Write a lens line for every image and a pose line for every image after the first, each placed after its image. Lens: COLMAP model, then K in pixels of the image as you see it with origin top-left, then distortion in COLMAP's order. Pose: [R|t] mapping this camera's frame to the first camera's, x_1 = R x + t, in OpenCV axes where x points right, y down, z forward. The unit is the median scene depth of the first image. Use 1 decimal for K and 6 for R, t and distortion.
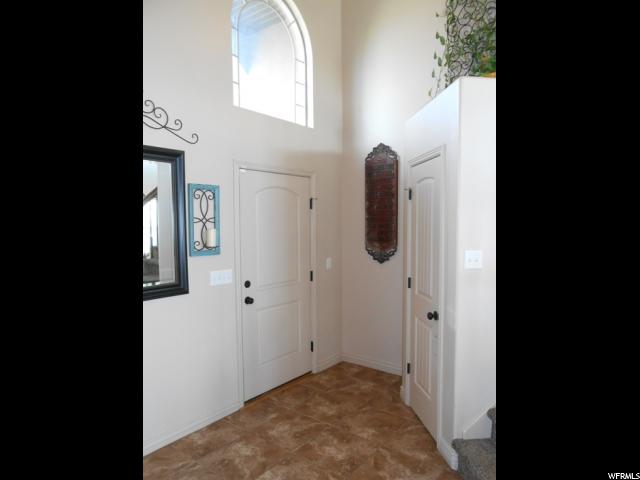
lens RADIAL K [[396.1, 0, 327.6], [0, 396.1, 248.3], [0, 0, 1]] dist [-0.001504, 0.003394]
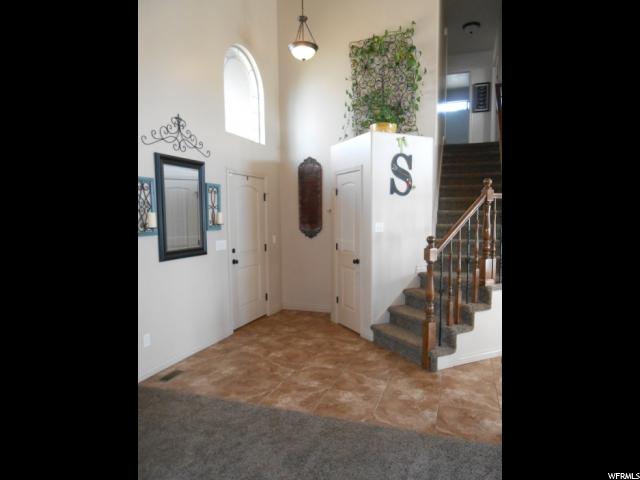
lens RADIAL K [[396.1, 0, 320.4], [0, 396.1, 242.8], [0, 0, 1]] dist [-0.001504, 0.003394]
pose [[0.954976, -0.023112, 0.295780, -0.307715], [0.023543, 0.999721, 0.002105, 0.060983], [-0.295746, 0.004953, 0.955254, -0.480758]]
